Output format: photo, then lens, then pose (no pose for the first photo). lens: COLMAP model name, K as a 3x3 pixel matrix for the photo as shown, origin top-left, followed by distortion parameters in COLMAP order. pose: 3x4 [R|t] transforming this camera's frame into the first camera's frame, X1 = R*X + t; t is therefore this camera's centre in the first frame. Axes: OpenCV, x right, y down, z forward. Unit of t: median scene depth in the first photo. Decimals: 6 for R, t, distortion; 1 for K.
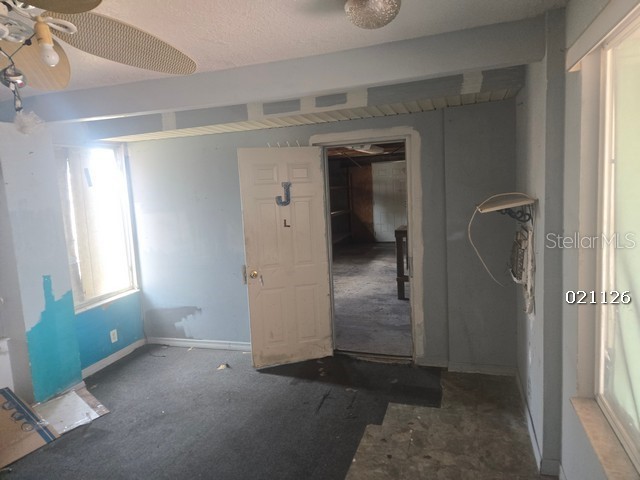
lens RADIAL K [[429.7, 0, 320.3], [0, 429.7, 237.7], [0, 0, 1]] dist [0.034055, -0.025846]
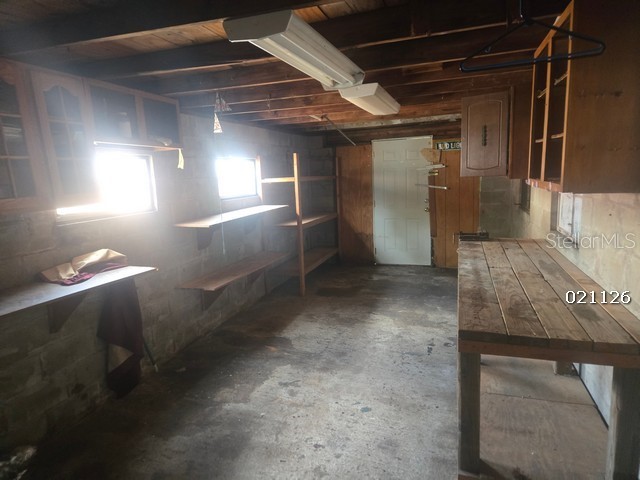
lens RADIAL K [[429.7, 0, 319.3], [0, 429.7, 241.8], [0, 0, 1]] dist [0.034055, -0.025846]
pose [[0.999816, 0.014765, 0.012230, 0.036070], [-0.015234, 0.999116, 0.039185, -0.048055], [-0.011640, -0.039364, 0.999157, 0.362087]]
